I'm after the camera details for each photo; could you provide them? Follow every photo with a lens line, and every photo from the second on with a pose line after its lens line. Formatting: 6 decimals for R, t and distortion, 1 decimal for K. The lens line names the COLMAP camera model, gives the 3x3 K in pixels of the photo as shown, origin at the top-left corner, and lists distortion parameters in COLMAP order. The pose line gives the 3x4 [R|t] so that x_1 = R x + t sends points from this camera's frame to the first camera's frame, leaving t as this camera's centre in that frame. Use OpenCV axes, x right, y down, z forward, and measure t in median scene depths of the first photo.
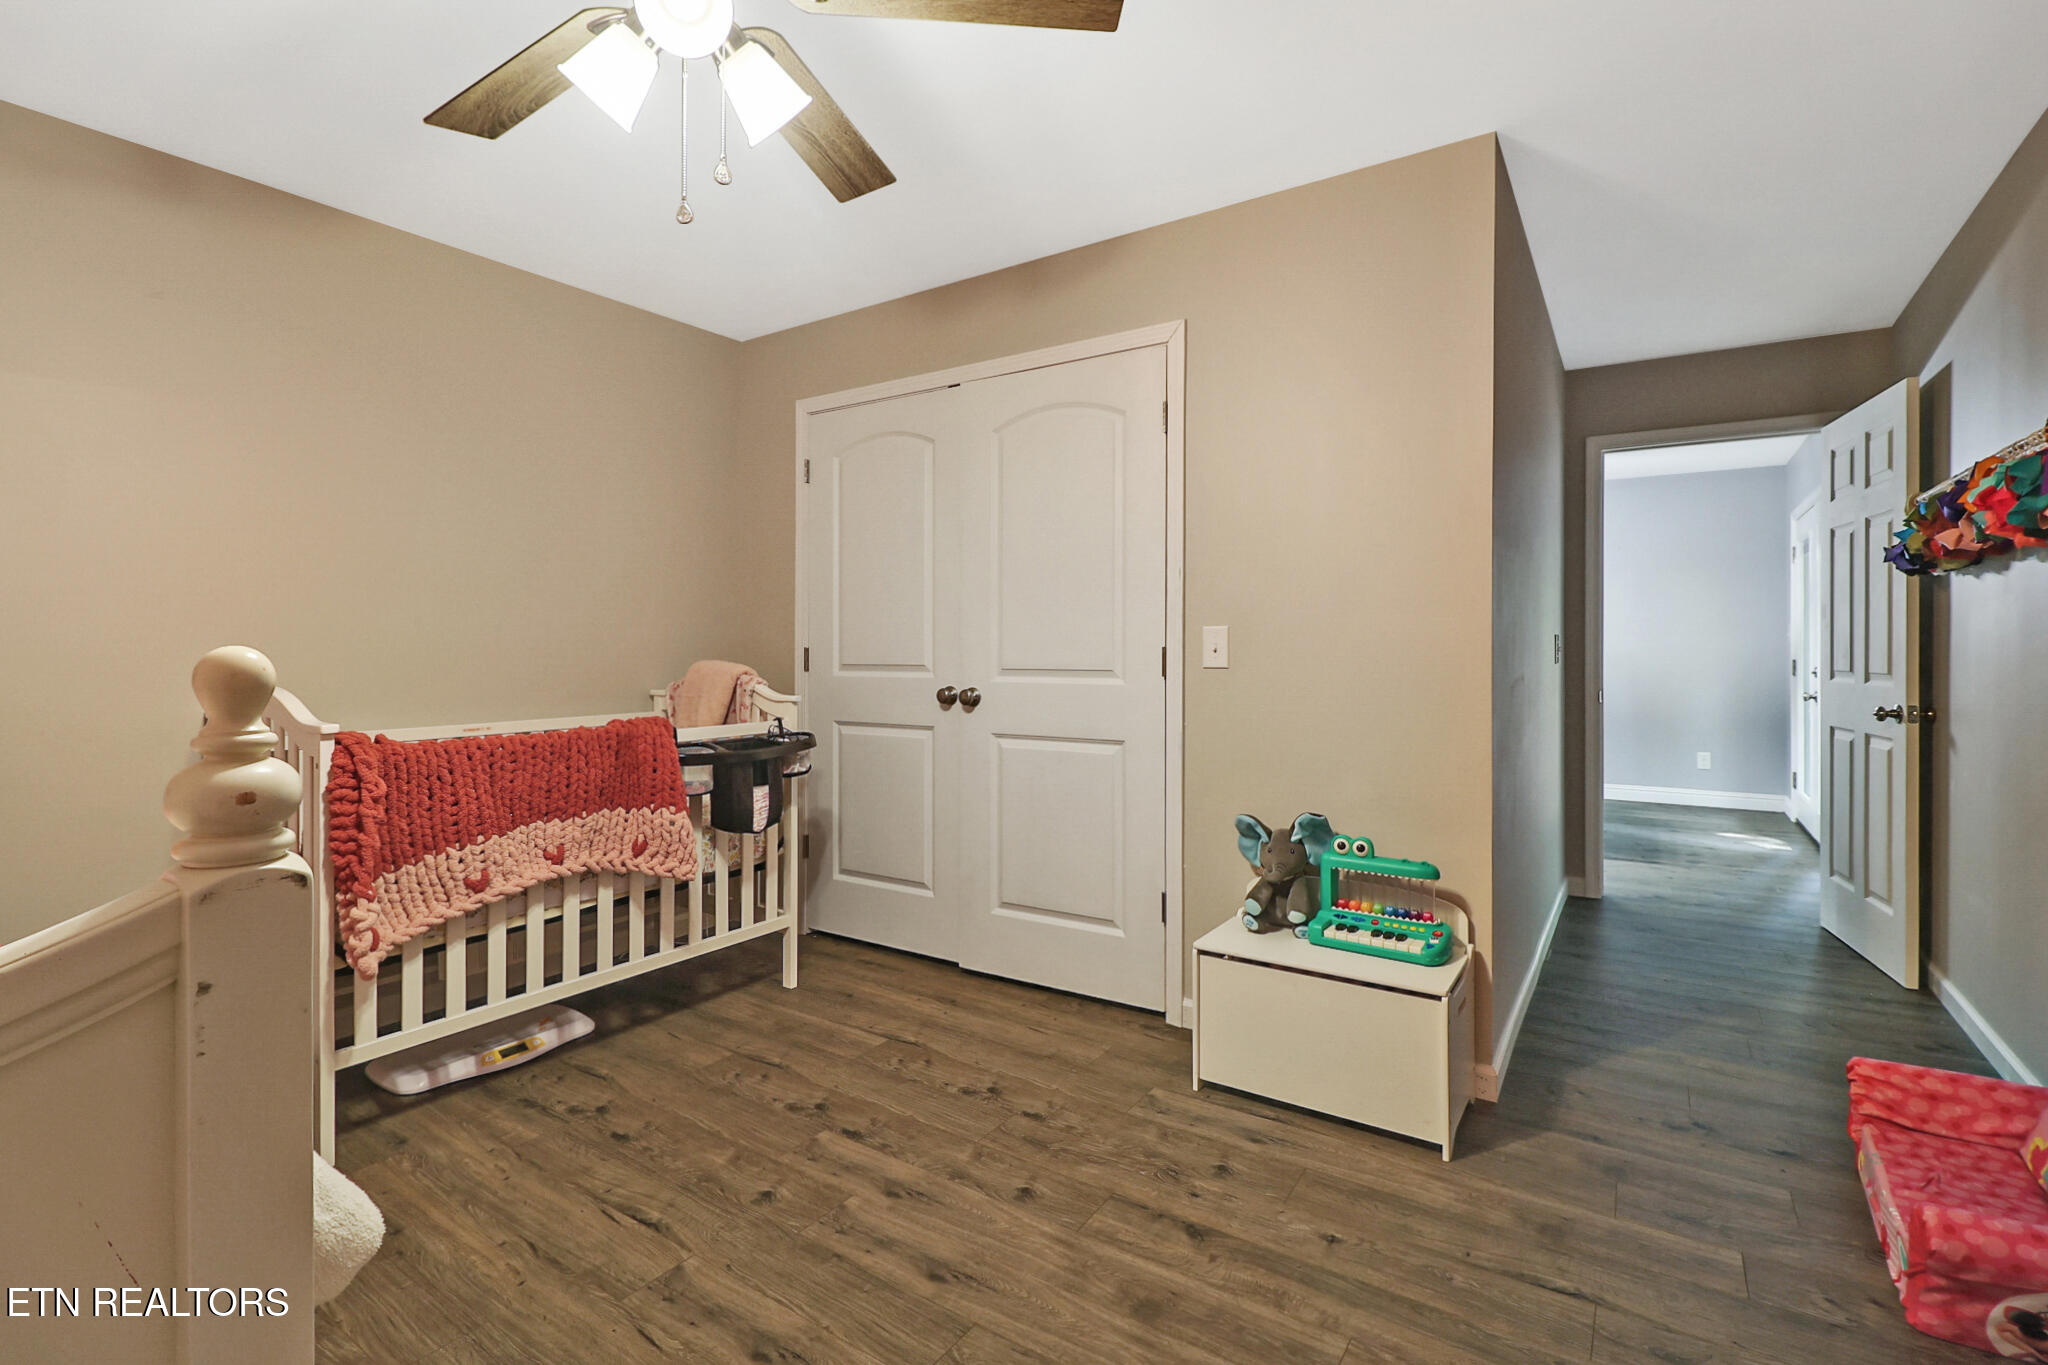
lens RADIAL K [[959.7, 0, 981.6], [0, 959.7, 647.2], [0, 0, 1]] dist [-0.009182, -0.000661]
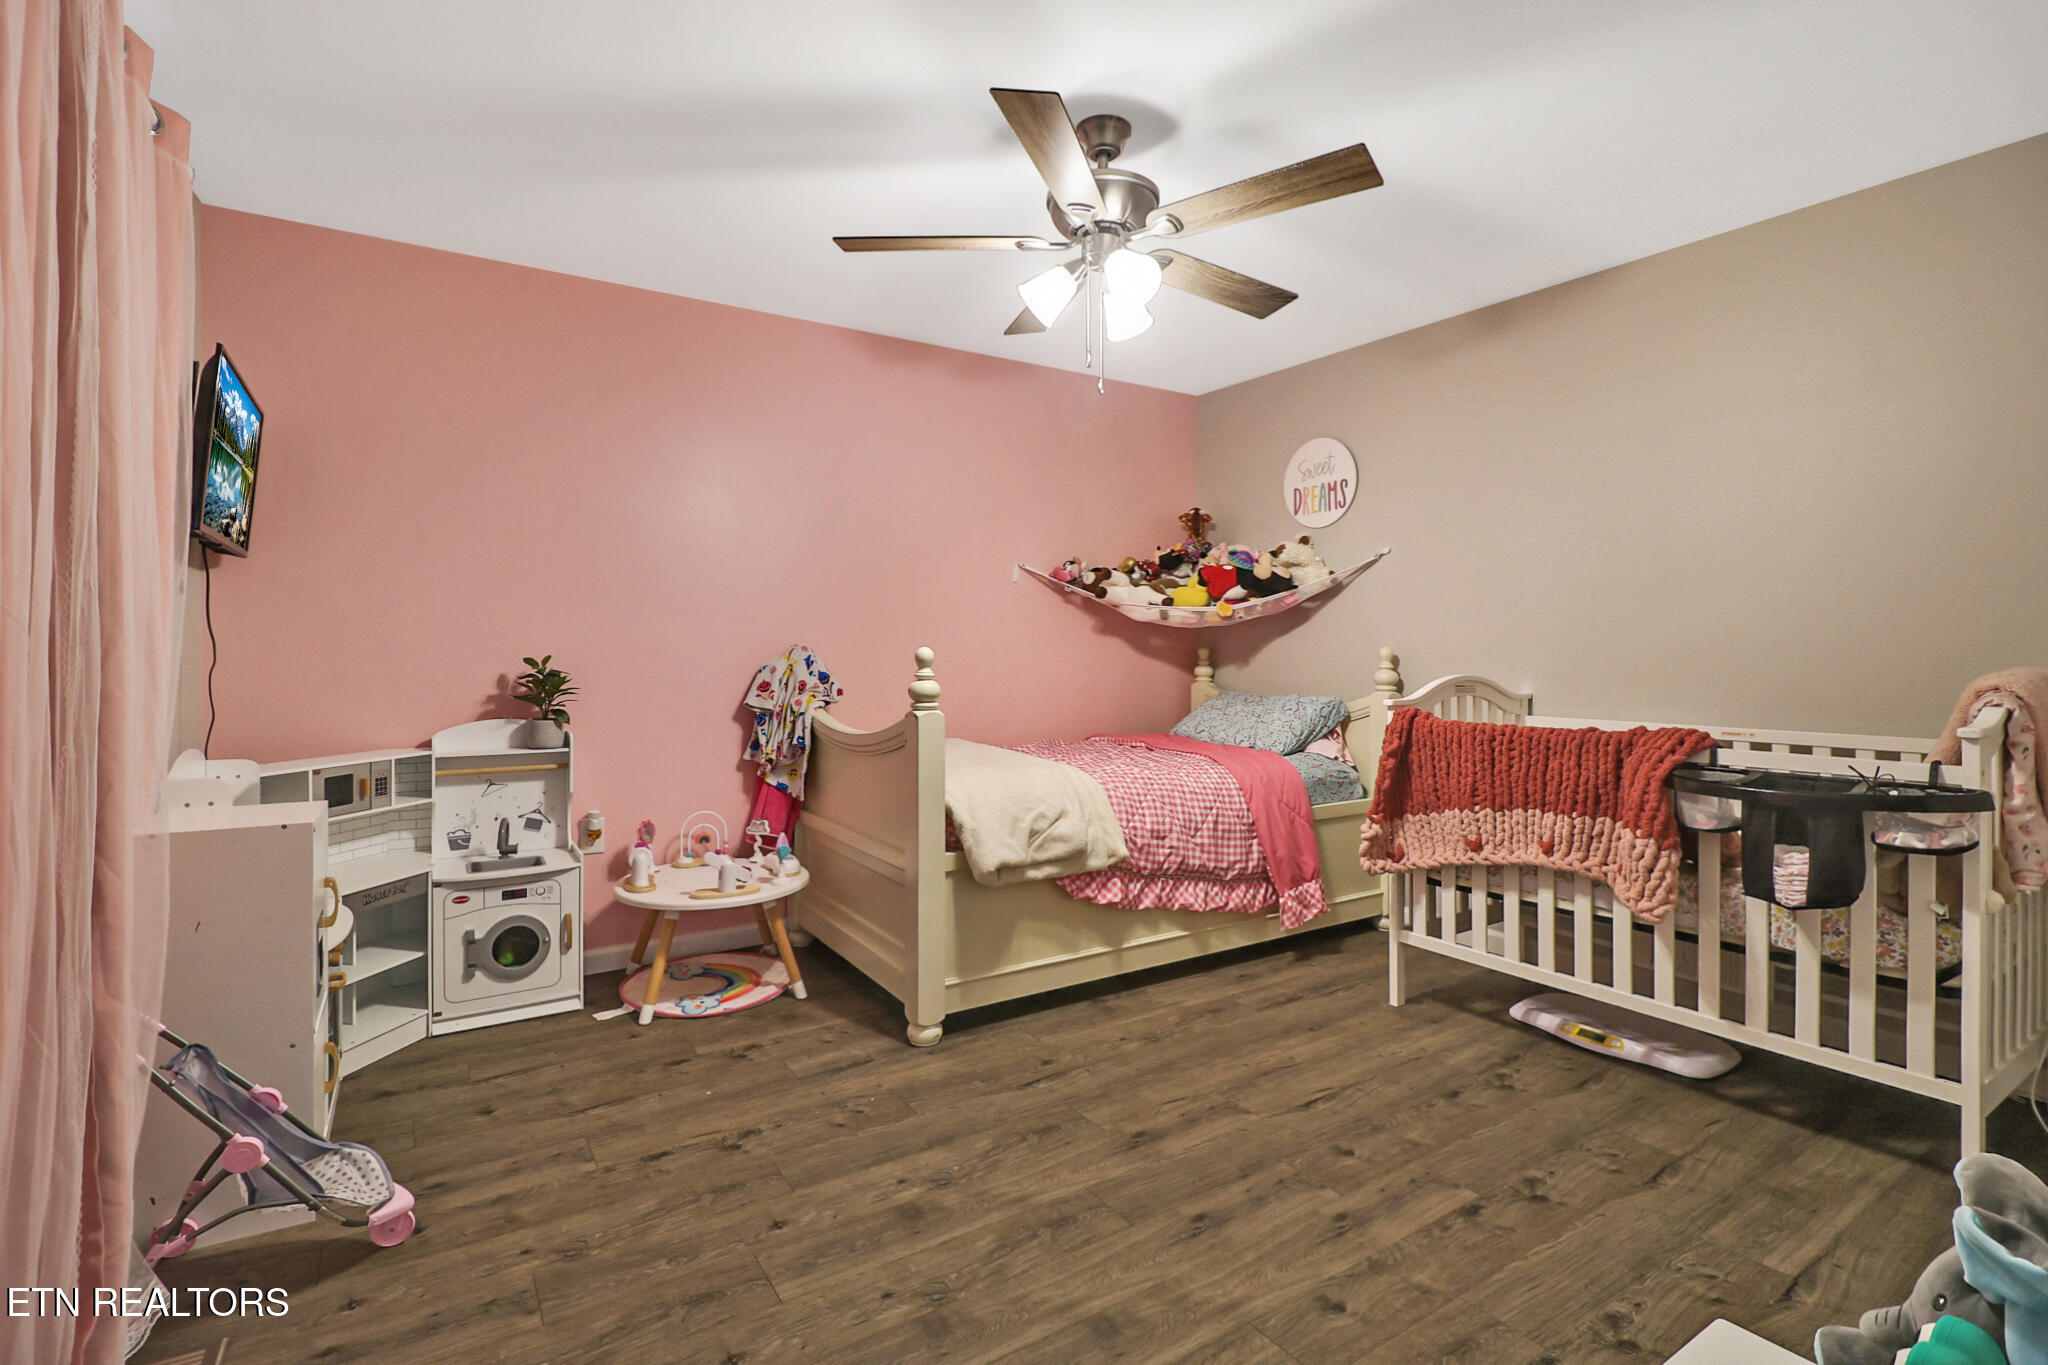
lens RADIAL K [[959.7, 0, 1021.4], [0, 959.7, 661.2], [0, 0, 1]] dist [-0.009182, -0.000661]
pose [[-0.372382, 0.015523, -0.927950, 0.763618], [0.001490, 0.999869, 0.016128, -0.002146], [0.928078, 0.004623, -0.372356, 0.888133]]
